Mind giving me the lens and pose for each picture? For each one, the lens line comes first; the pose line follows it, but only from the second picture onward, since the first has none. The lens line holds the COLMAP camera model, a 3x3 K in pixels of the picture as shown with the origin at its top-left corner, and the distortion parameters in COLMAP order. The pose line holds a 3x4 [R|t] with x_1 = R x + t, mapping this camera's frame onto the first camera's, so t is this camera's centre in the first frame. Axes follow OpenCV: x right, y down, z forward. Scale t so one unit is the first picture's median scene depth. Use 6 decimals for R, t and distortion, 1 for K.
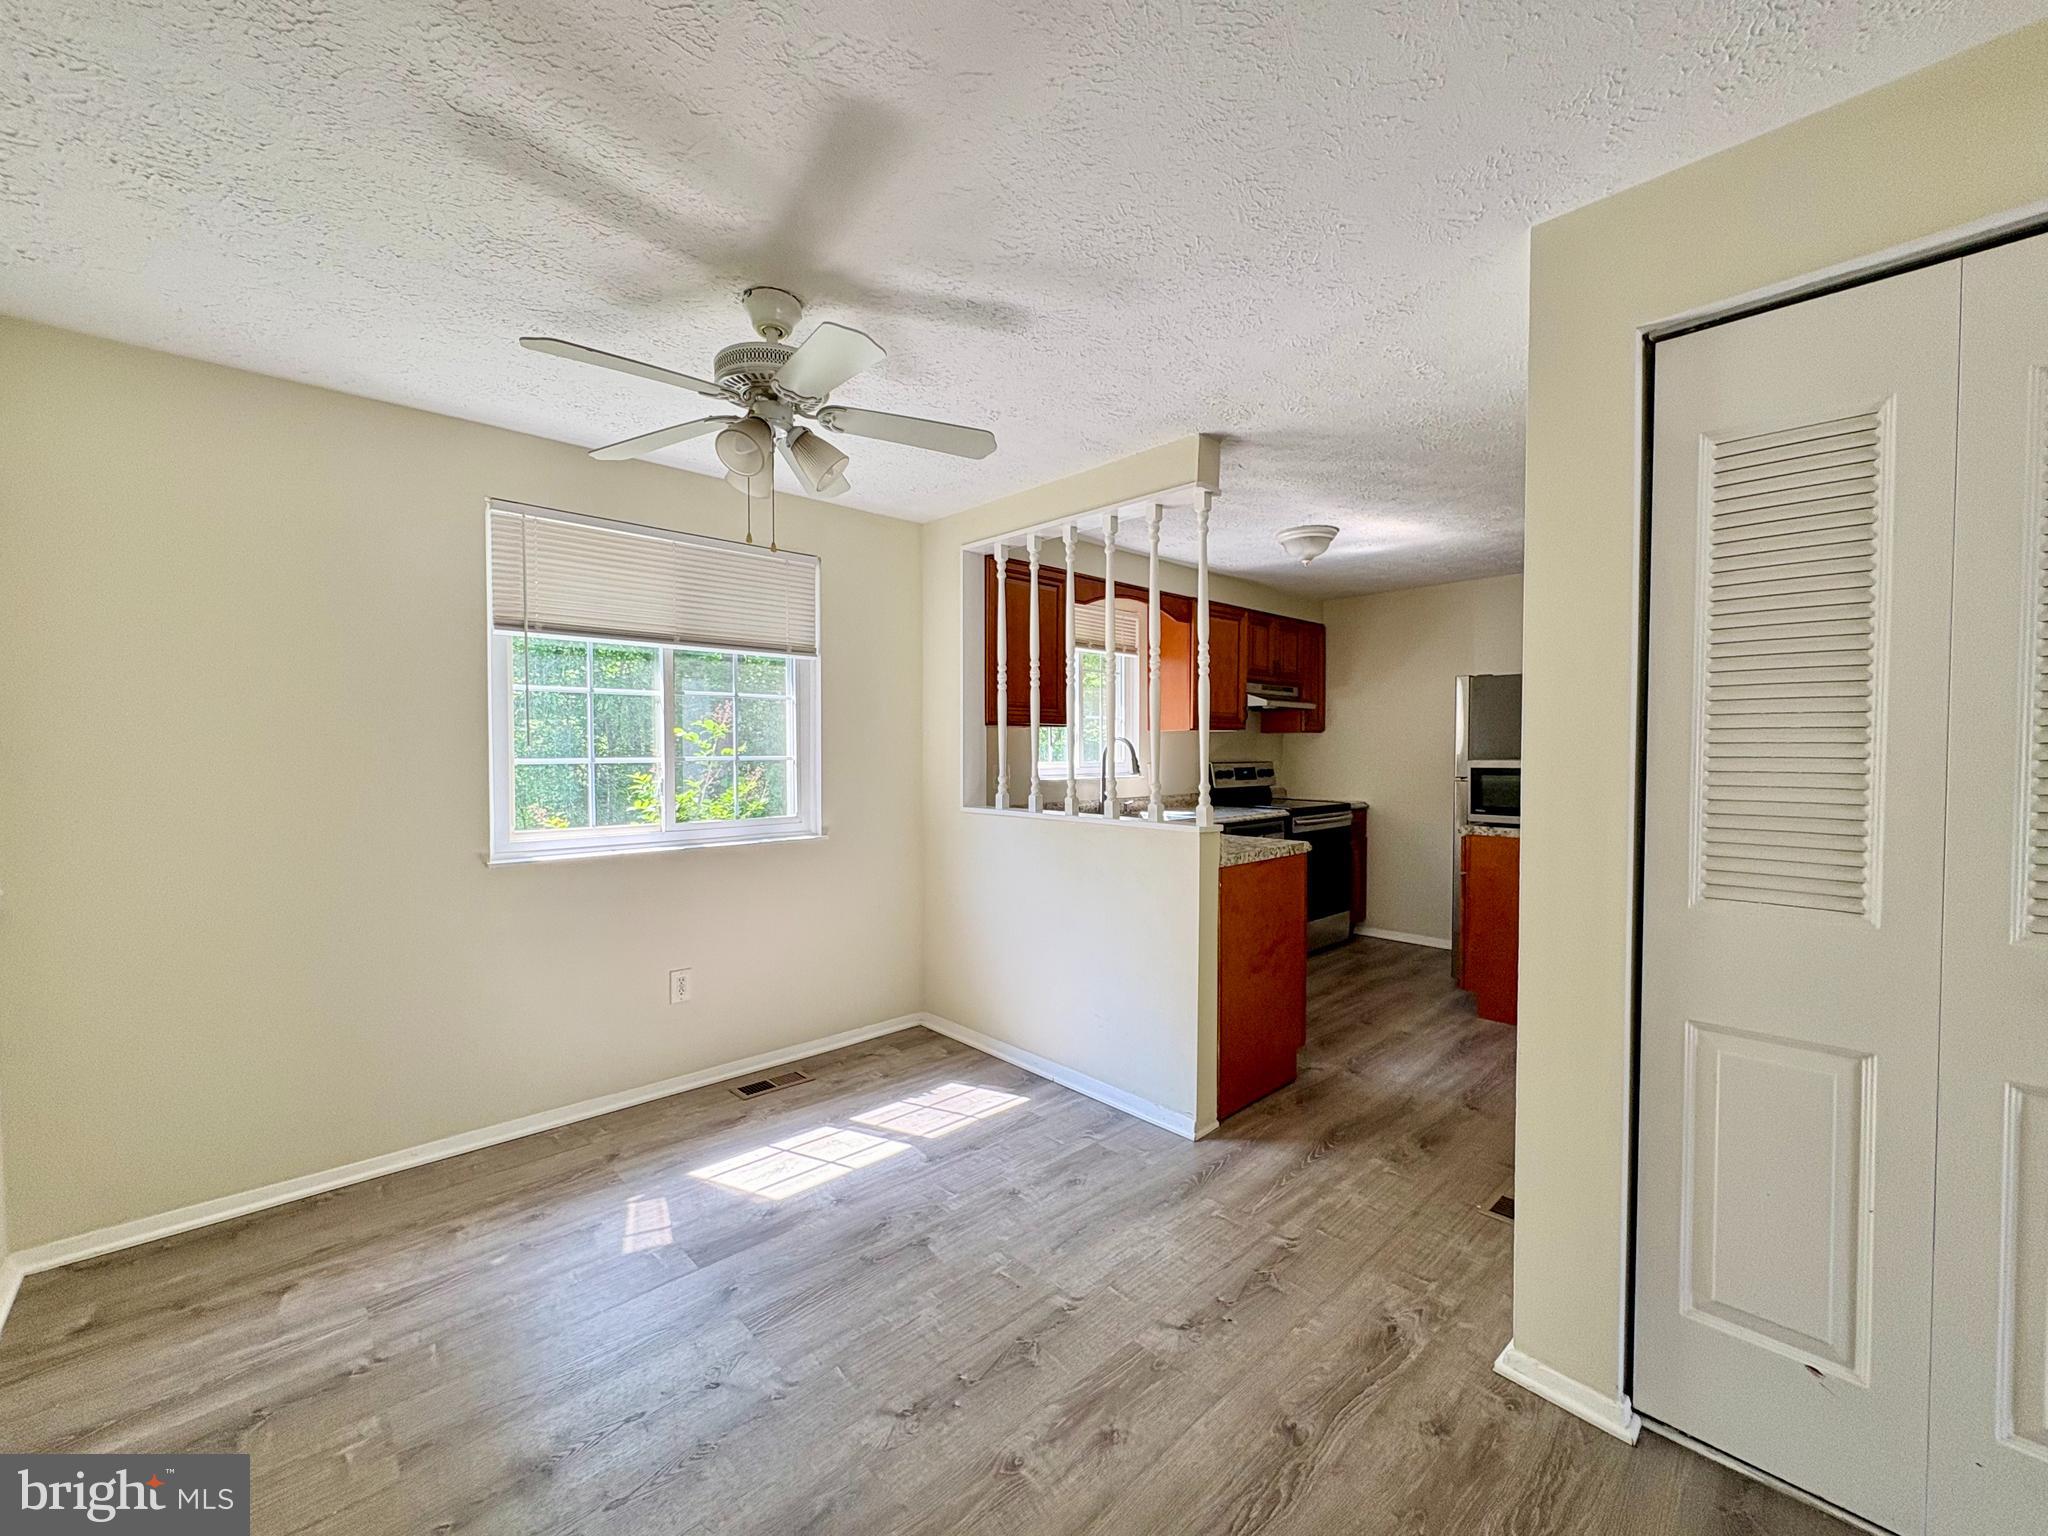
lens RADIAL K [[817.0, 0, 1025.1], [0, 817.0, 766.6], [0, 0, 1]] dist [-0.000891, 0.000670]
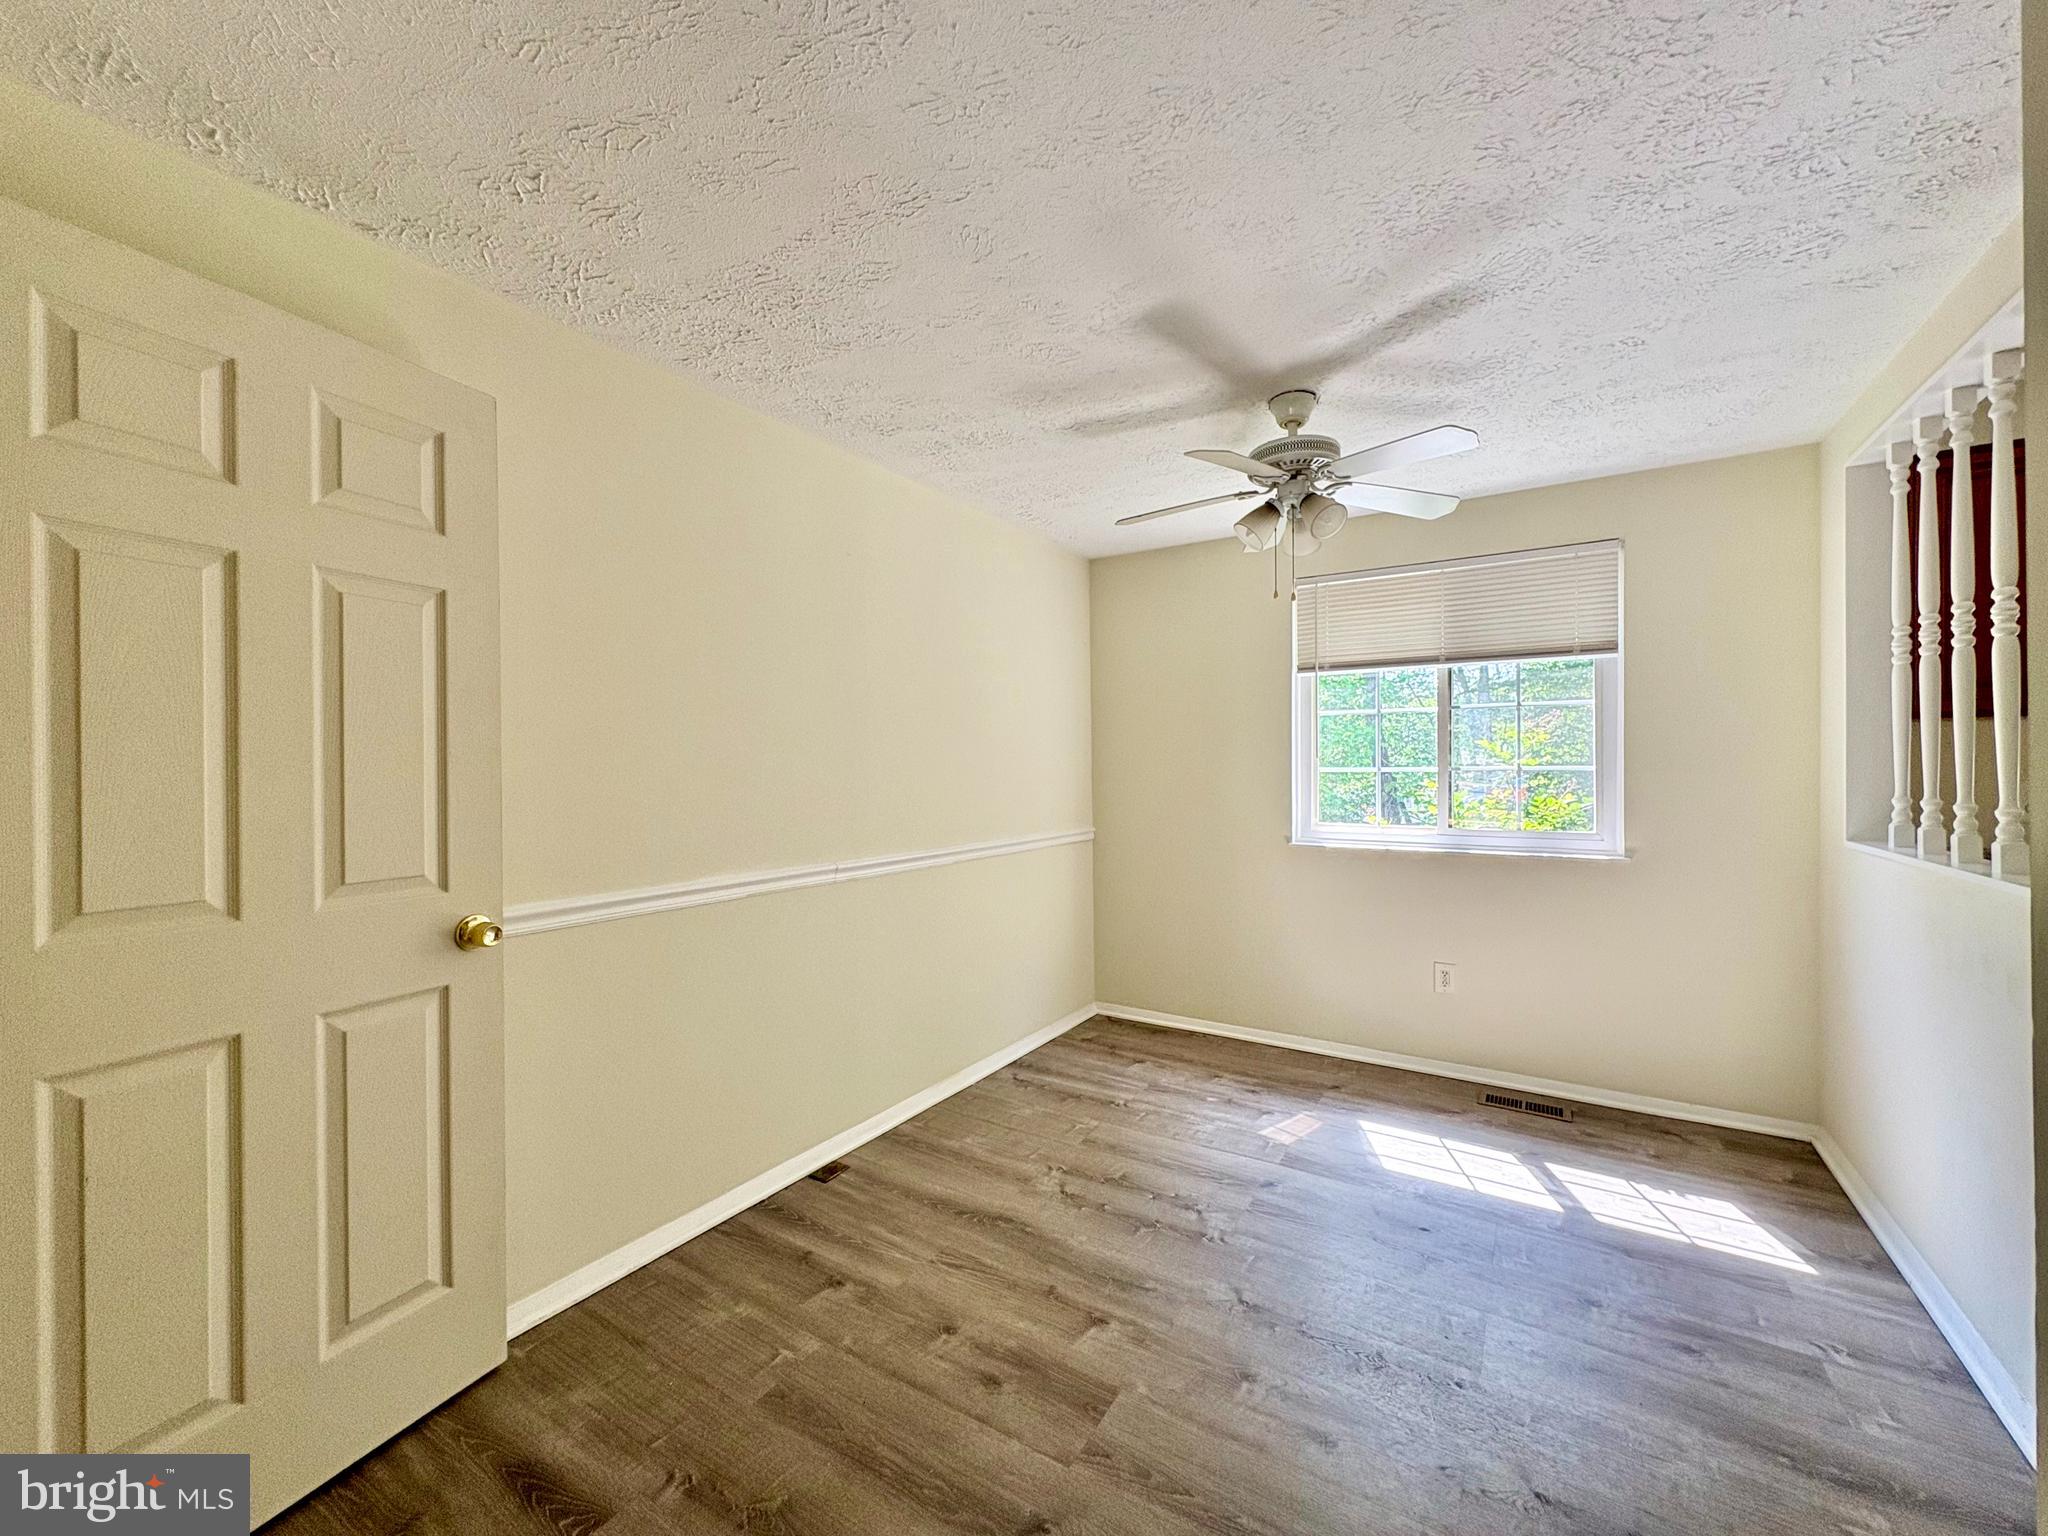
lens RADIAL K [[817.0, 0, 1023.0], [0, 817.0, 767.7], [0, 0, 1]] dist [-0.000891, 0.000670]
pose [[0.244772, 0.002178, -0.969578, 0.542445], [-0.013312, 0.999911, -0.001115, -0.002240], [0.969489, 0.013179, 0.244779, 0.208669]]
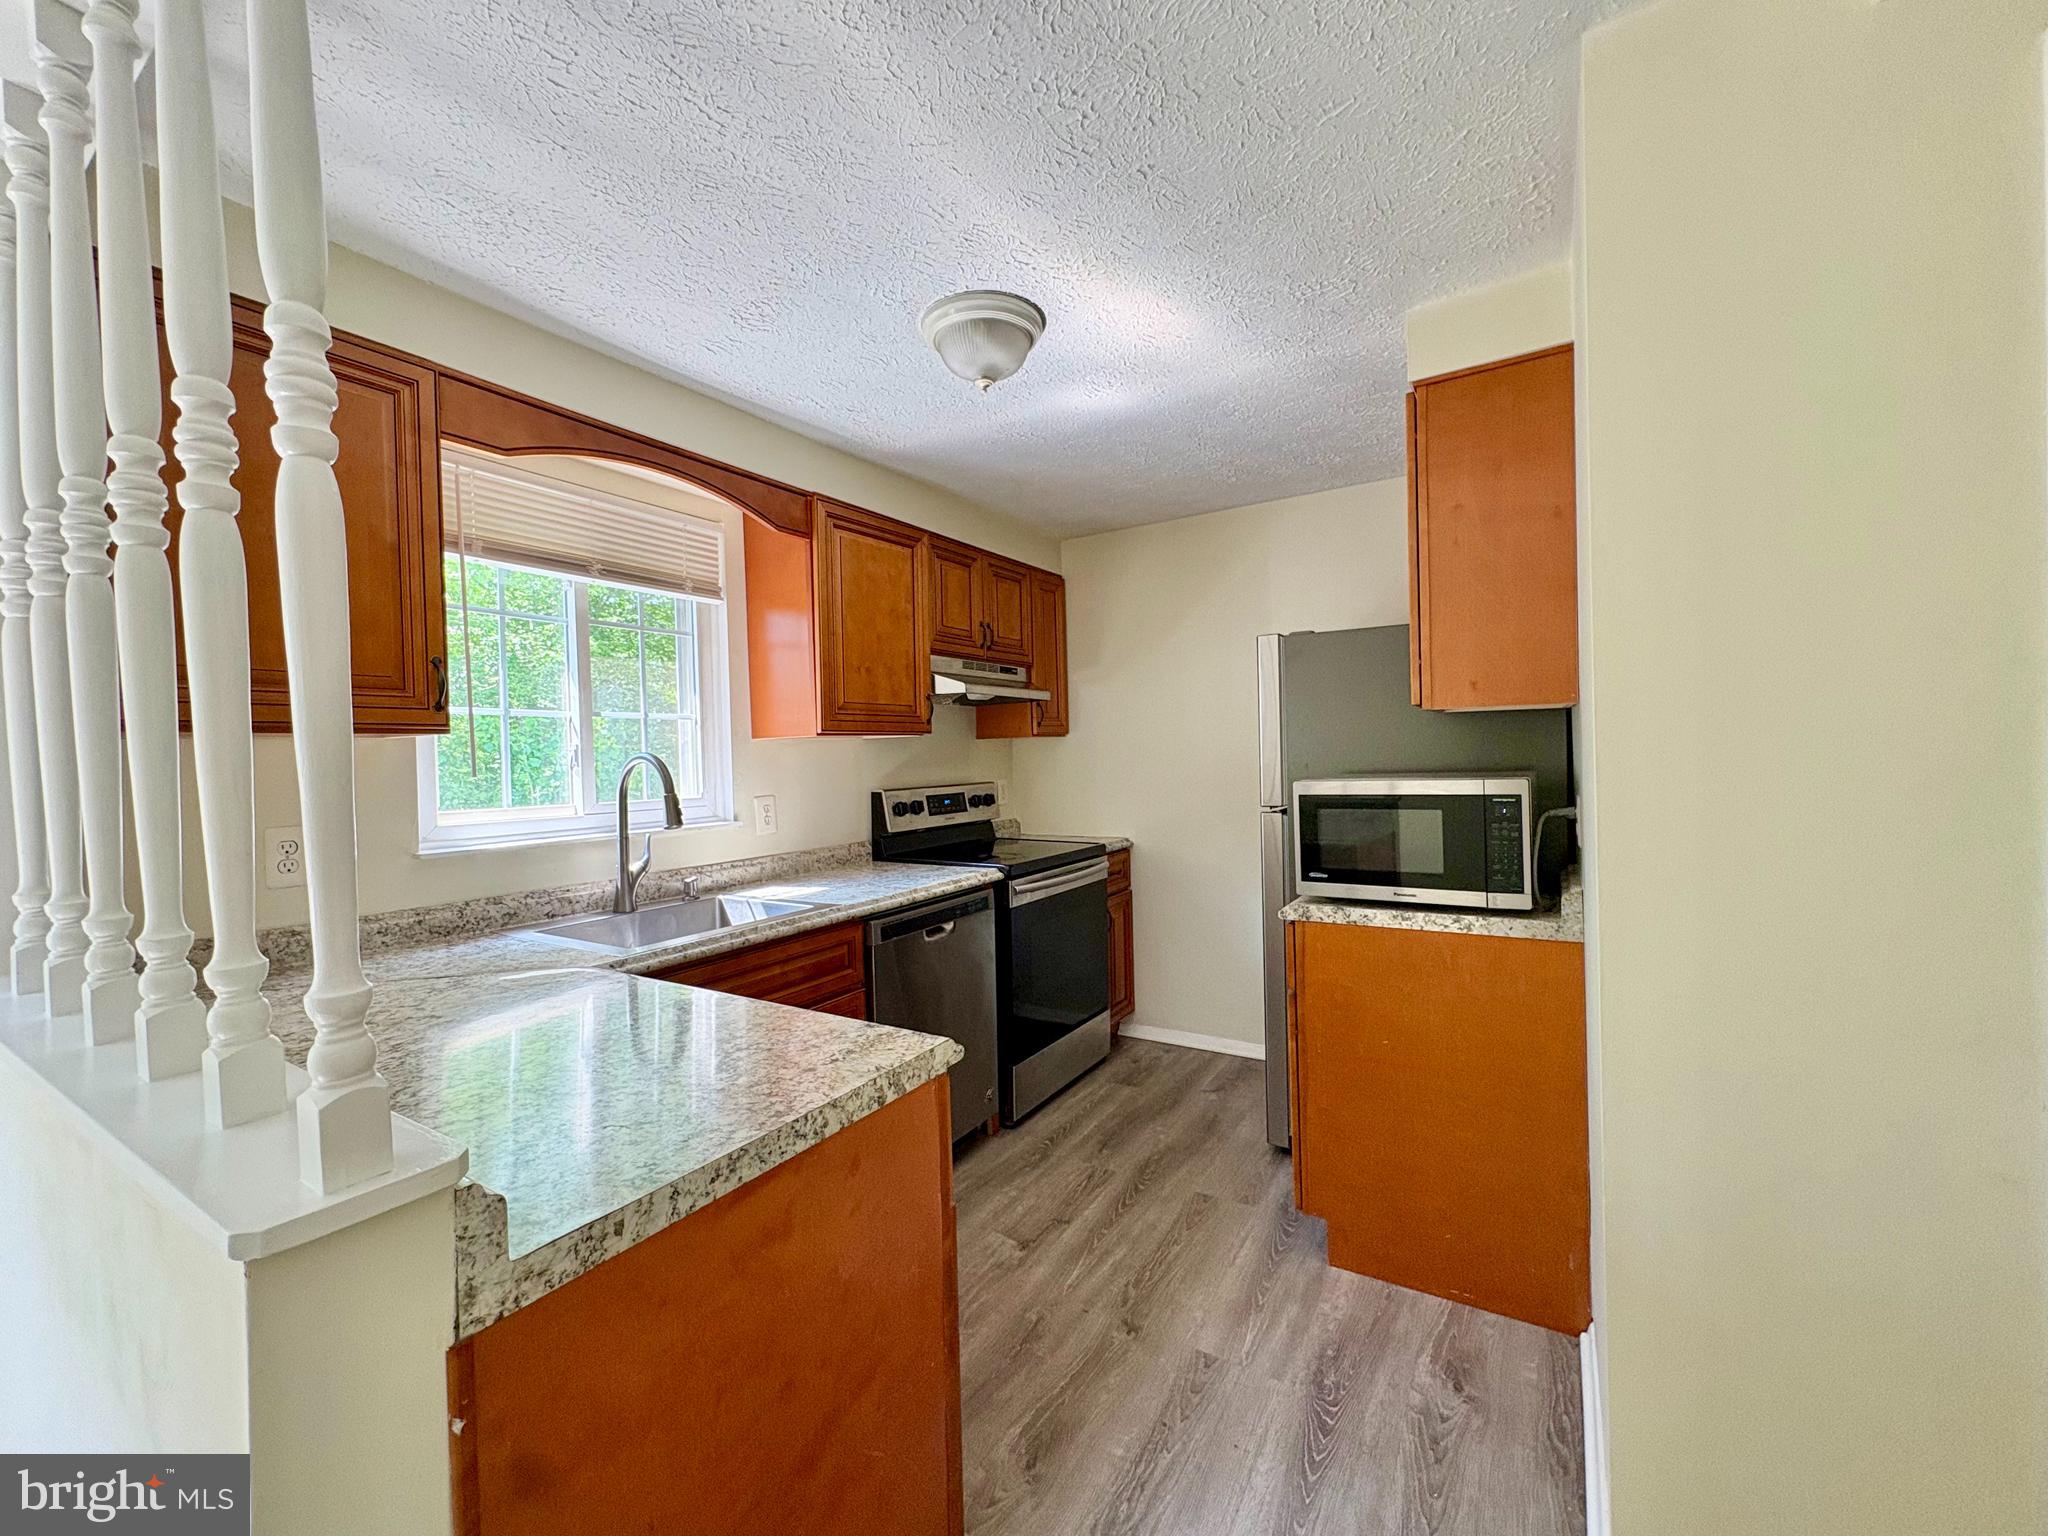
lens RADIAL K [[817.0, 0, 1022.0], [0, 817.0, 768.3], [0, 0, 1]] dist [-0.000891, 0.000670]
pose [[0.968304, -0.030348, 0.247924, 0.339144], [0.032678, 0.999452, -0.005286, -0.026914], [-0.247628, 0.013220, 0.968765, 0.749733]]
